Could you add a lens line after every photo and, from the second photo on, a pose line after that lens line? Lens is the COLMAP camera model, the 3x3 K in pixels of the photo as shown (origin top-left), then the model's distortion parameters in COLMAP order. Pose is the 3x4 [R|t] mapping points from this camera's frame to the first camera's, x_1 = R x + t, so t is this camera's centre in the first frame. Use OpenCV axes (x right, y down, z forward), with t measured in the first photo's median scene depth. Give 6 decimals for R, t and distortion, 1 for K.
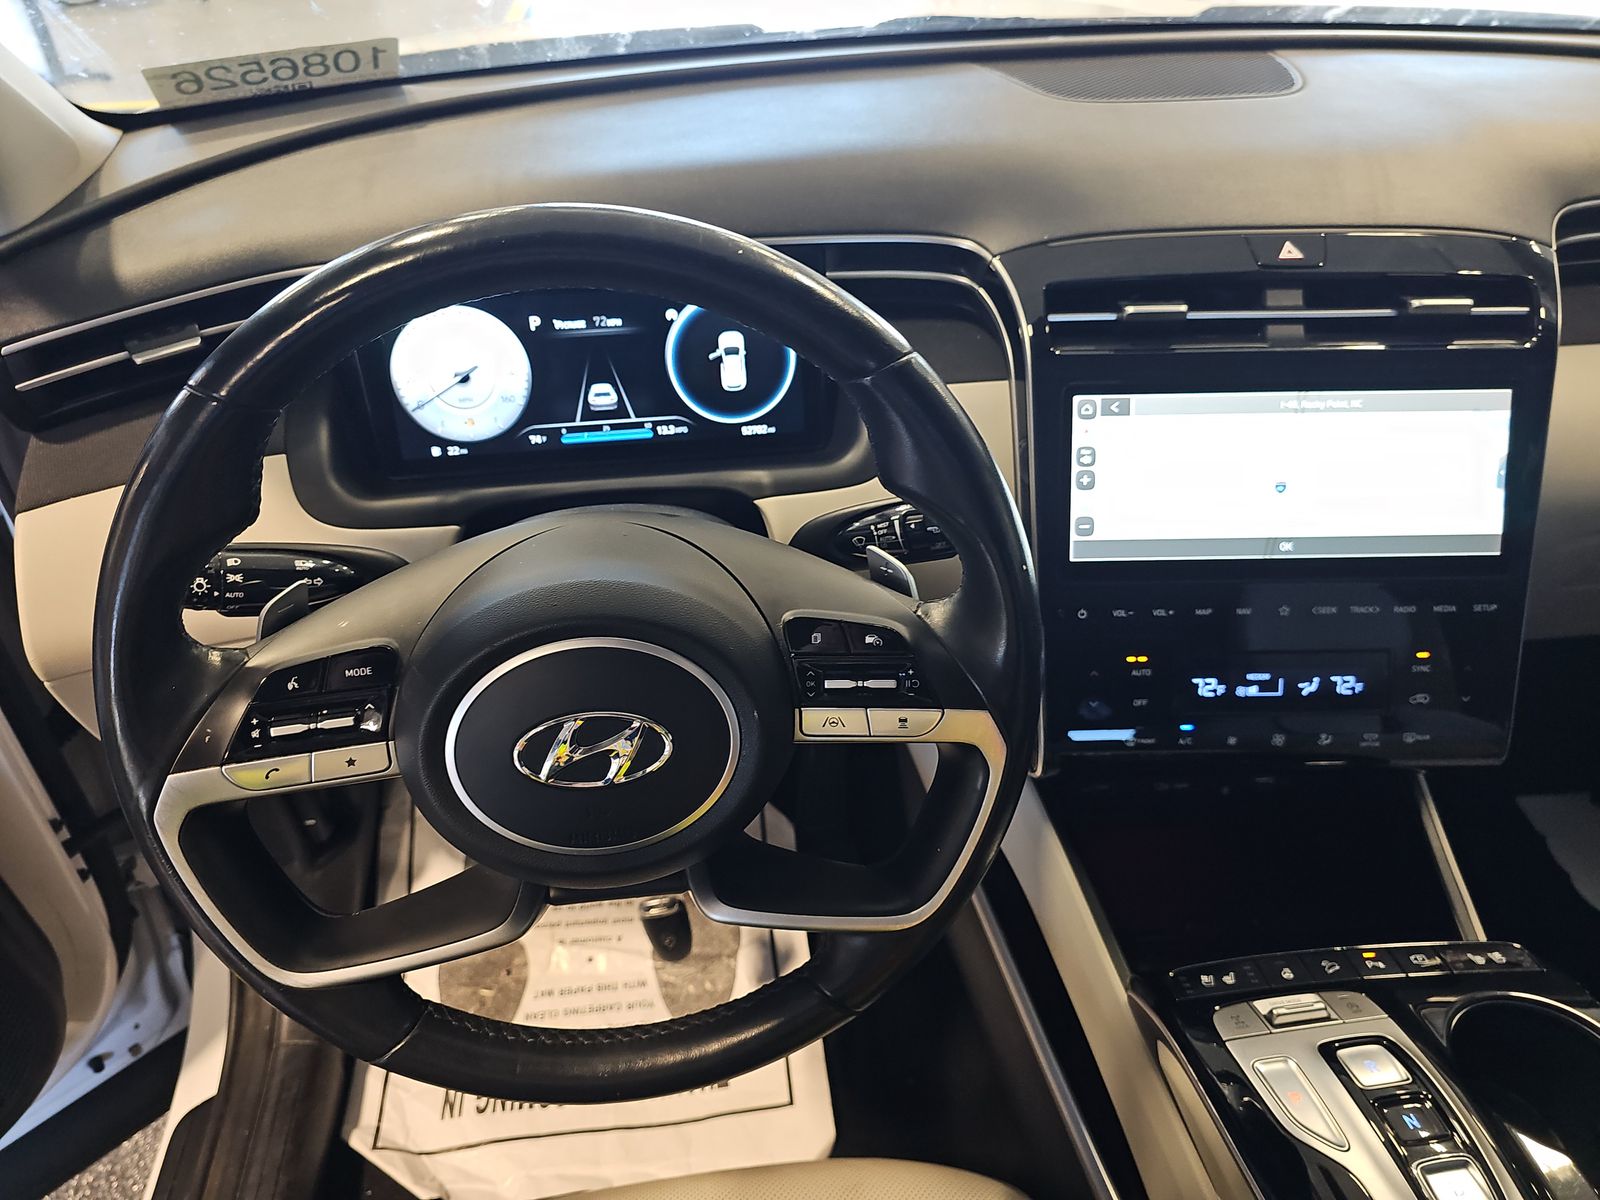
lens RADIAL K [[1050.5, 0, 776.3], [0, 1050.5, 601.5], [0, 0, 1]] dist [0.036568, -0.034884]
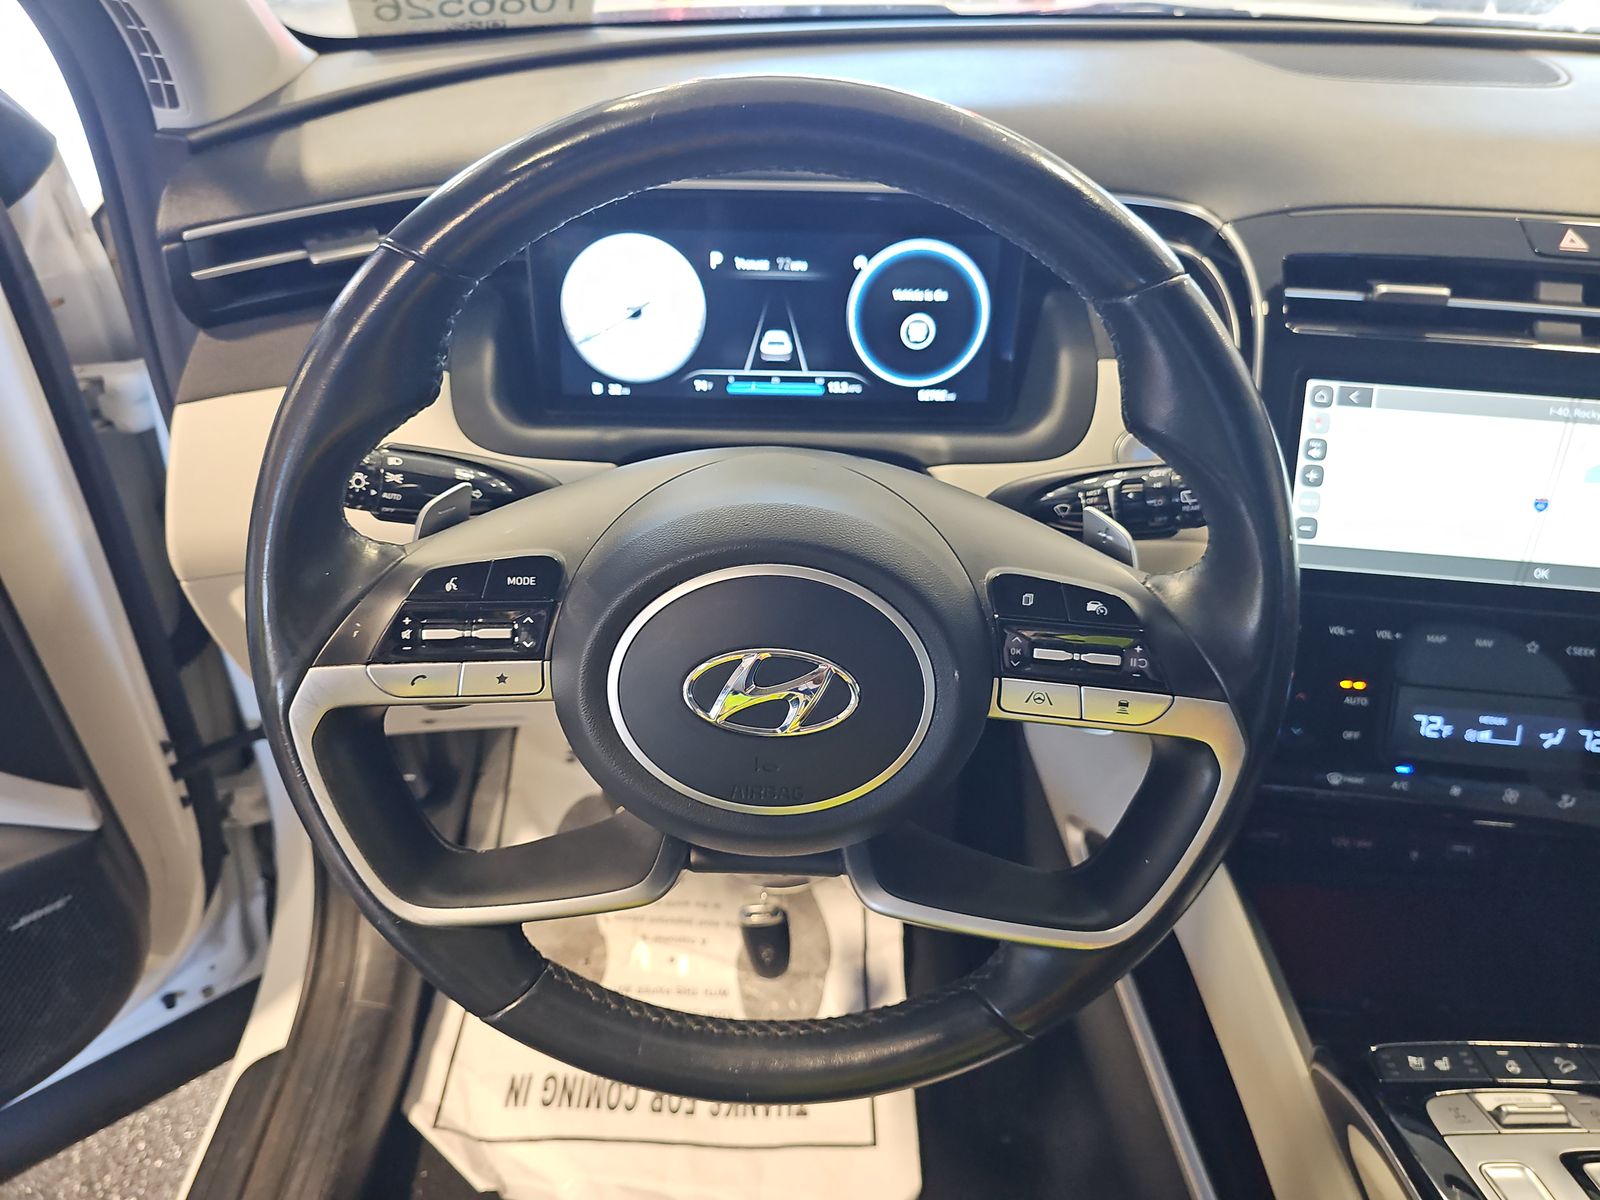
lens RADIAL K [[1050.5, 0, 769.1], [0, 1050.5, 586.2], [0, 0, 1]] dist [0.036568, -0.034884]
pose [[0.991360, 0.099703, -0.085229, -0.071510], [-0.103286, 0.993898, -0.038703, 0.056581], [0.080850, 0.047171, 0.995609, 0.077656]]
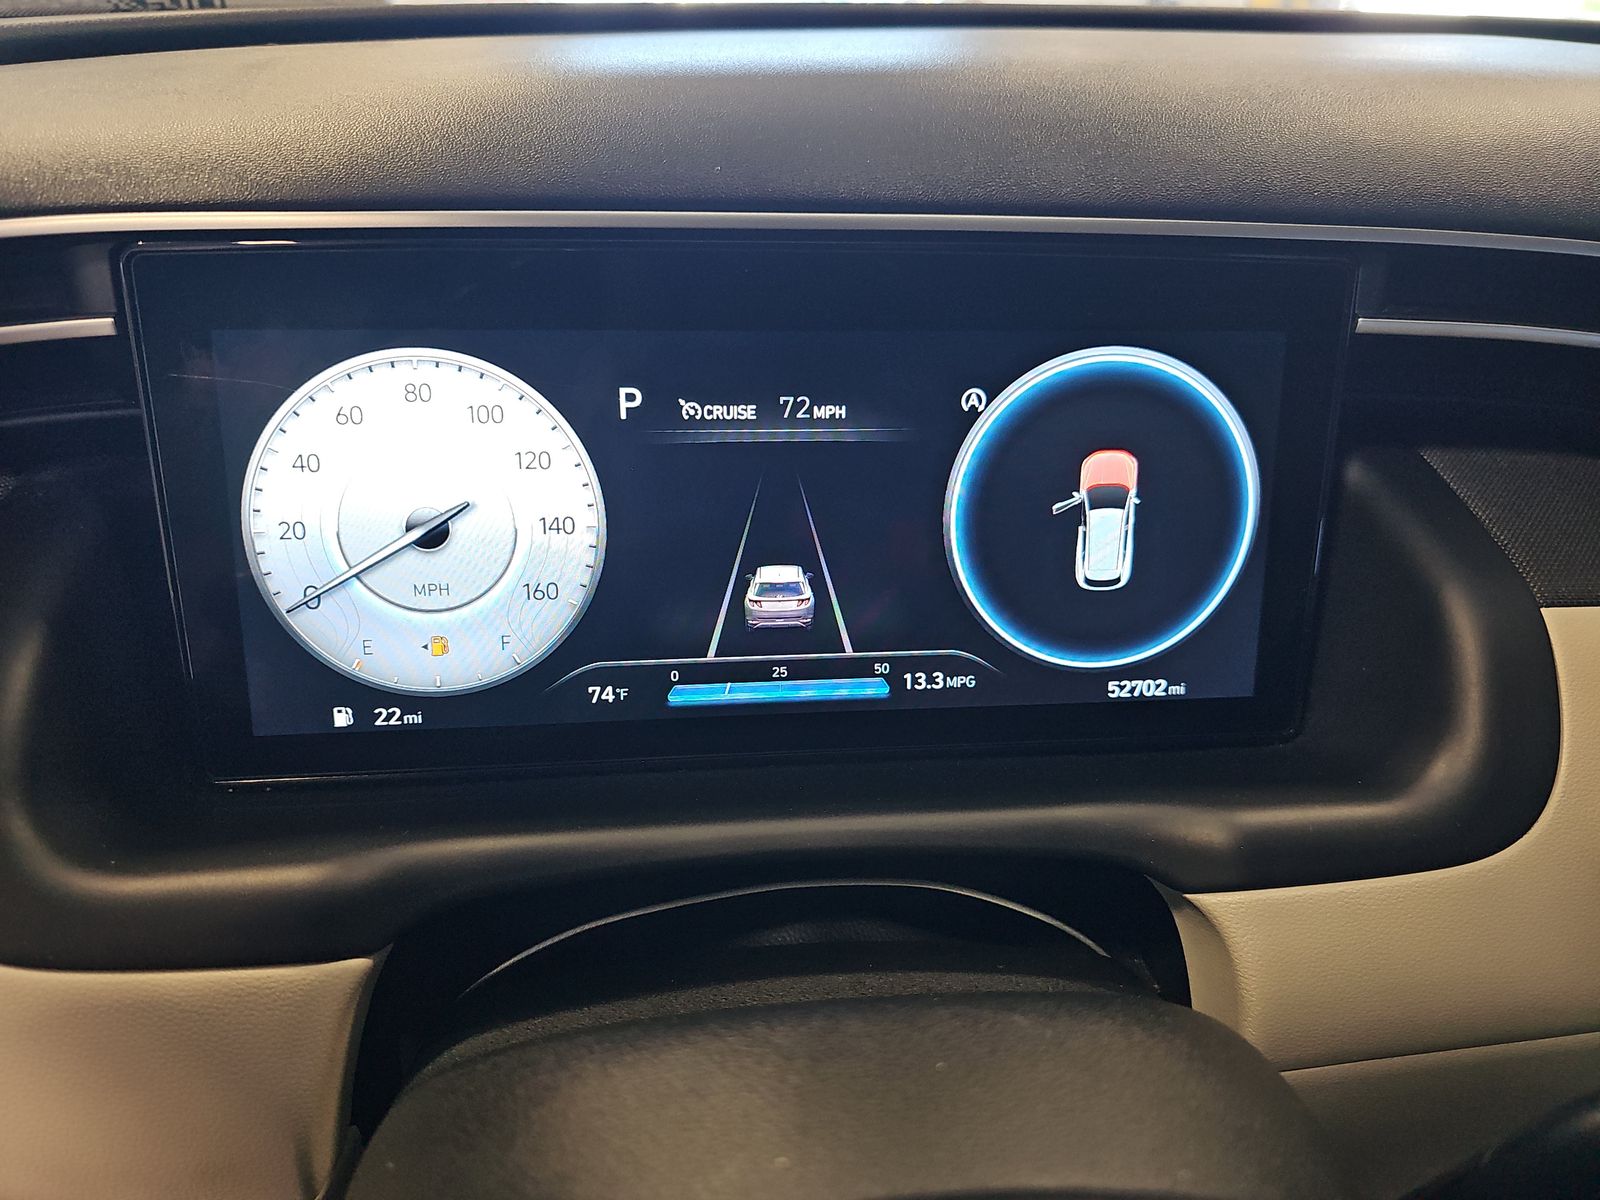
lens RADIAL K [[1050.5, 0, 752.7], [0, 1050.5, 571.2], [0, 0, 1]] dist [0.036568, -0.034884]
pose [[0.999006, 0.044120, -0.006330, -0.176566], [-0.044522, 0.981128, -0.188163, -0.131189], [-0.002091, 0.188257, 0.982118, 0.623986]]
